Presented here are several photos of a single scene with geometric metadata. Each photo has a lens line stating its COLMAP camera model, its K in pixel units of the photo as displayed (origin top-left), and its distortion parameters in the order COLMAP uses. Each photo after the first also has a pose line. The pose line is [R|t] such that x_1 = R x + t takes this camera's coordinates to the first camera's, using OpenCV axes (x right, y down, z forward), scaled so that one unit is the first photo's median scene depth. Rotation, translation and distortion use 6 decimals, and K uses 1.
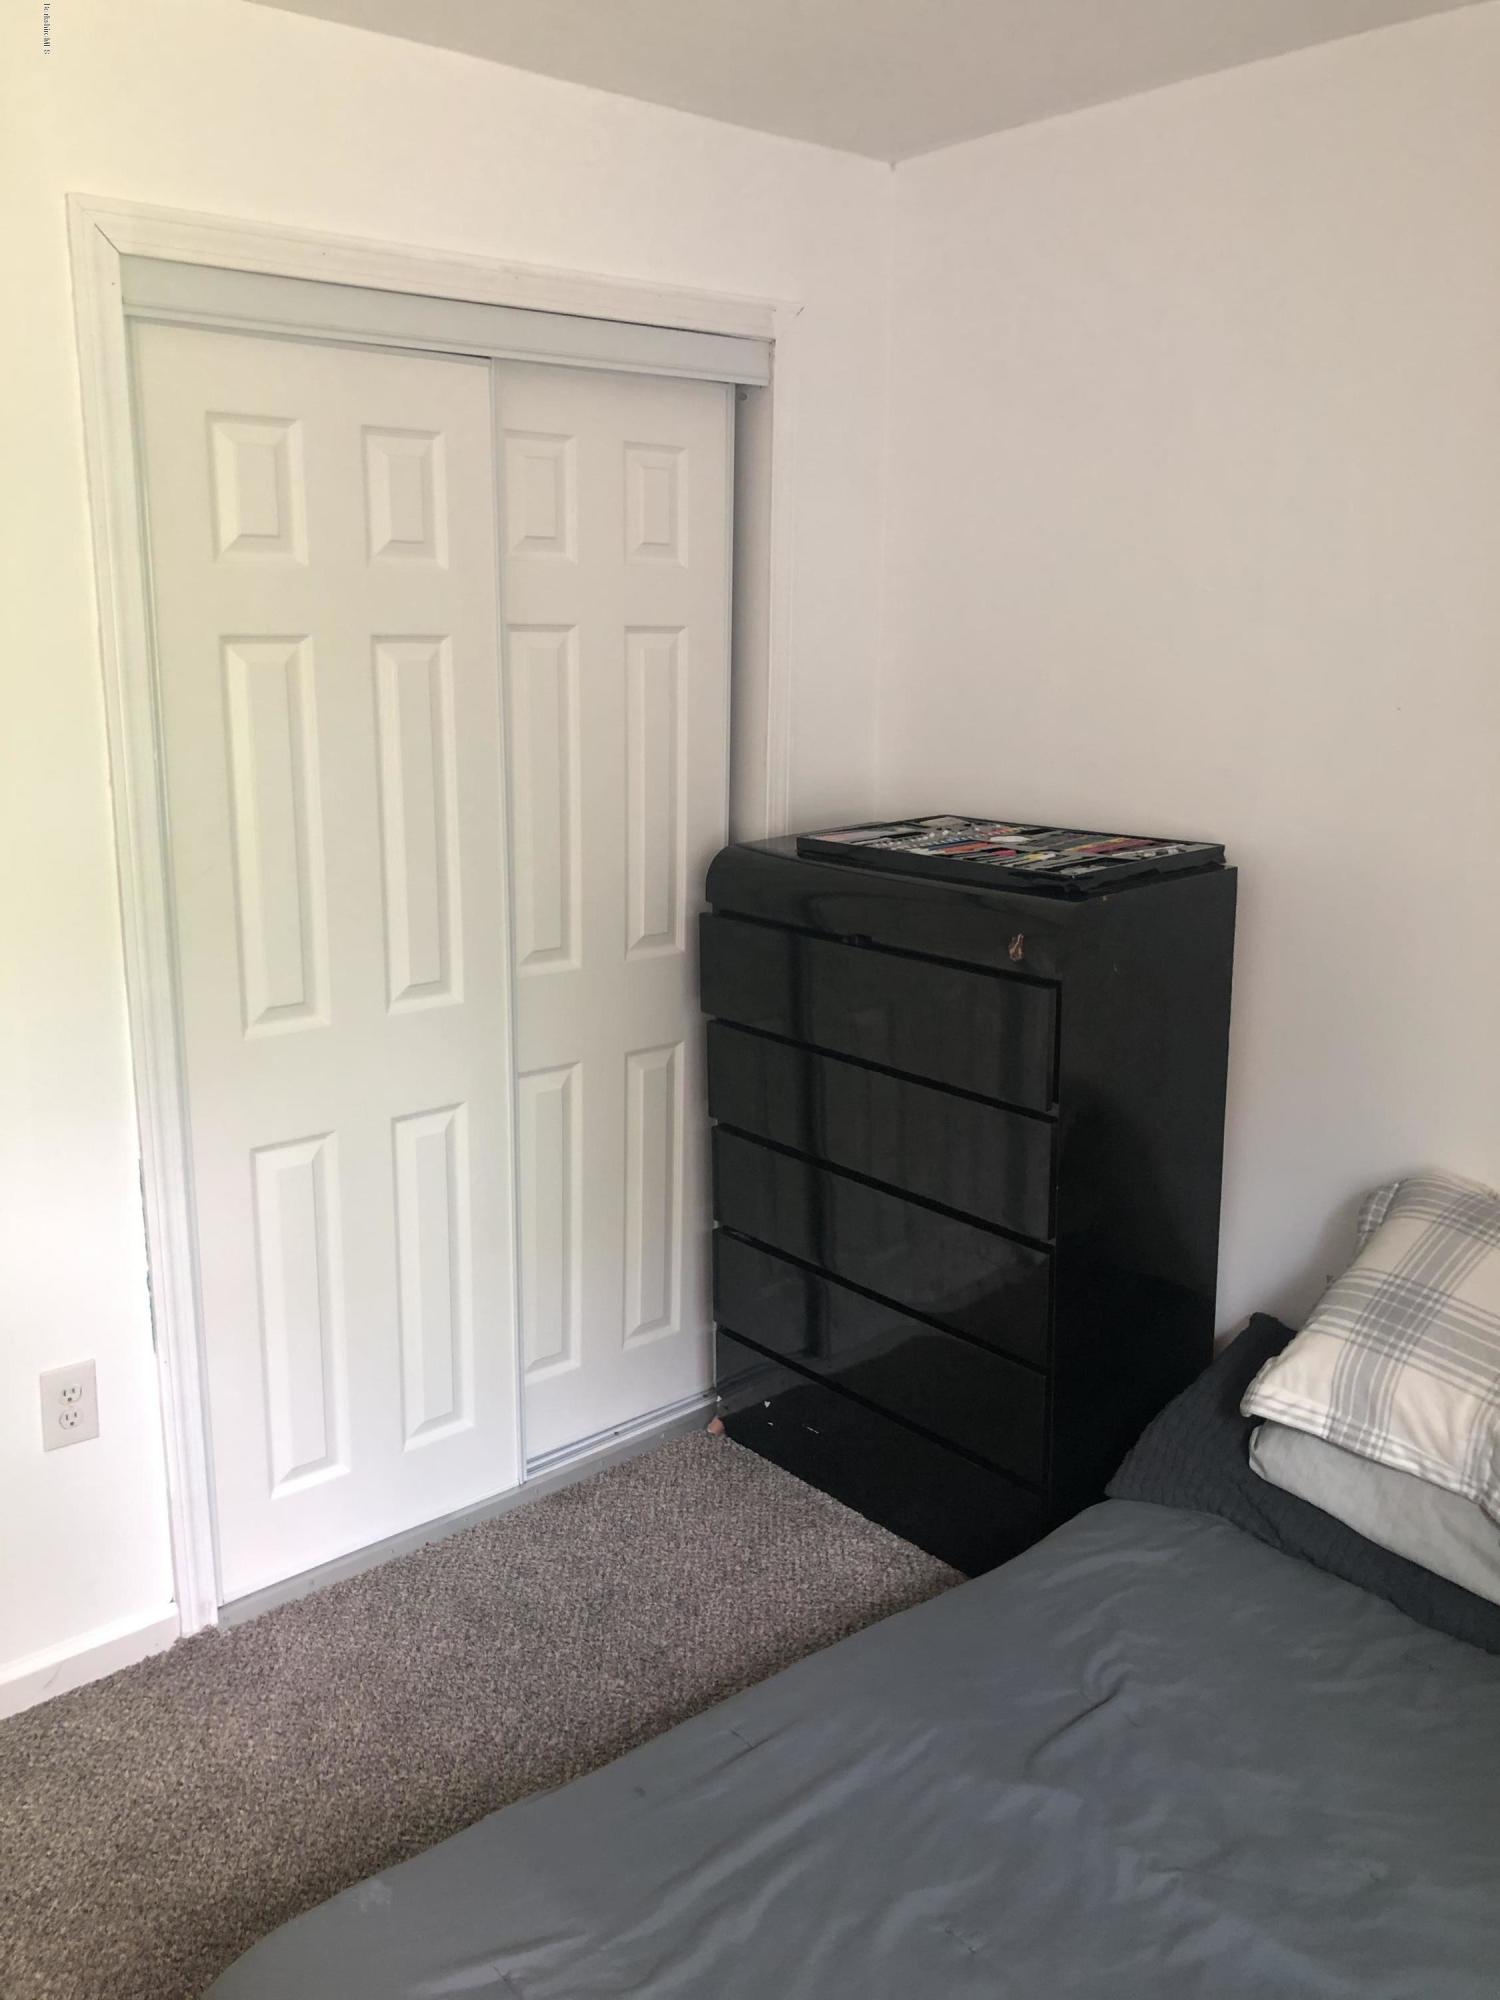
lens RADIAL K [[1652.9, 0, 752.7], [0, 1652.9, 993.4], [0, 0, 1]] dist [0.043618, -0.041450]
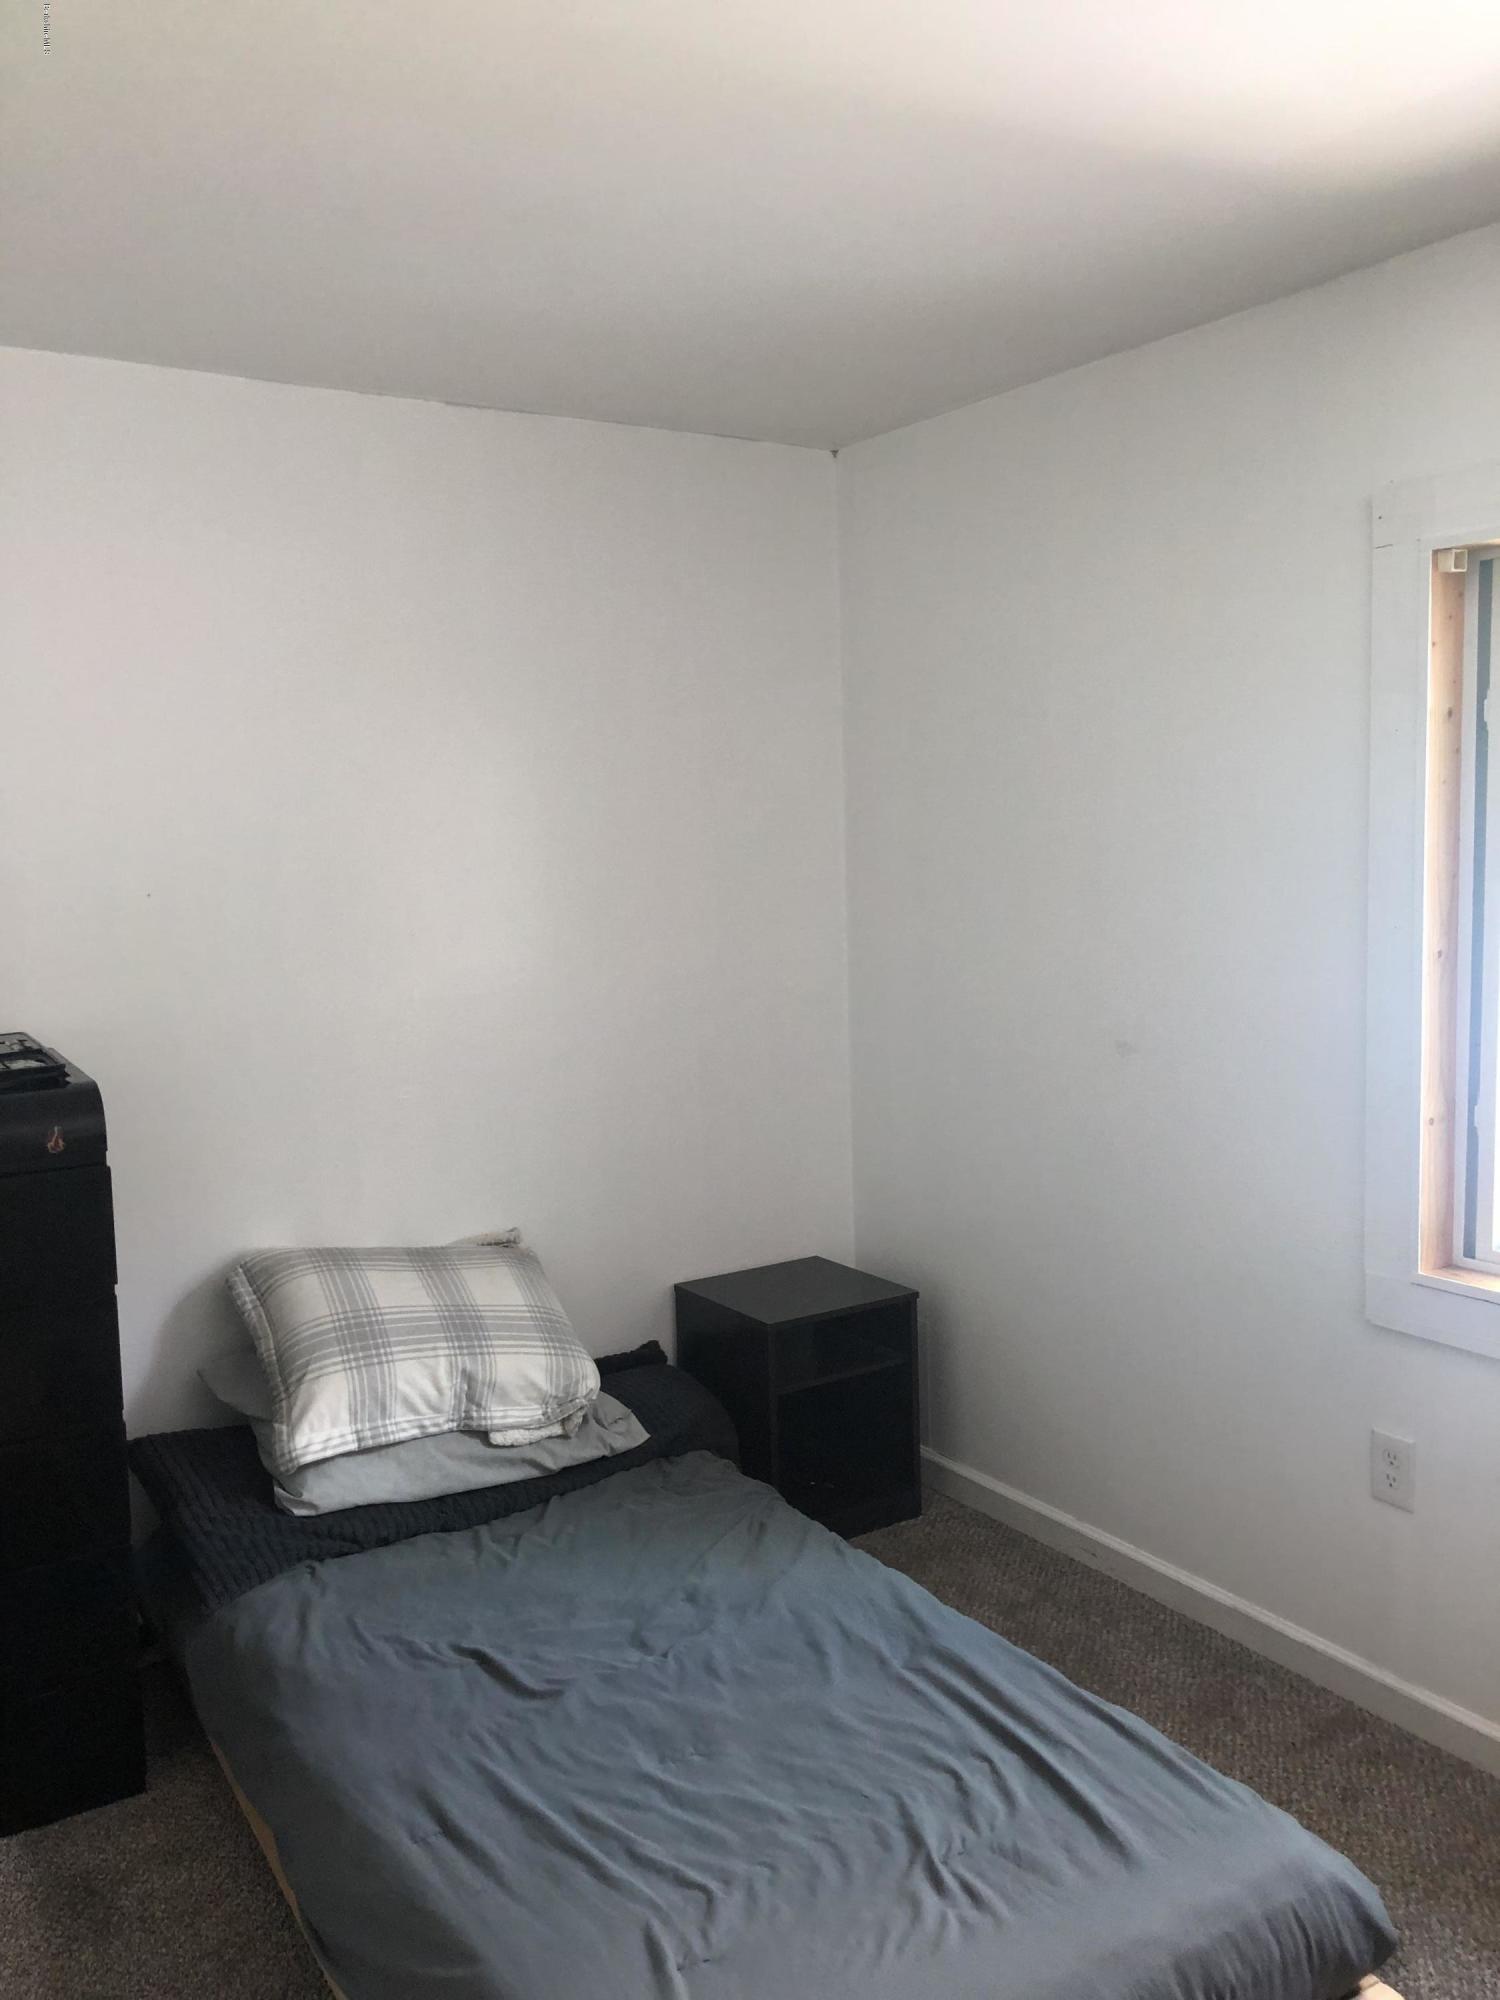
lens RADIAL K [[1652.9, 0, 753.2], [0, 1652.9, 1003.6], [0, 0, 1]] dist [0.043618, -0.041450]
pose [[0.165259, -0.125216, 0.978269, -0.820302], [0.249262, 0.965008, 0.081411, -0.091335], [-0.954232, 0.230391, 0.190687, 0.395442]]
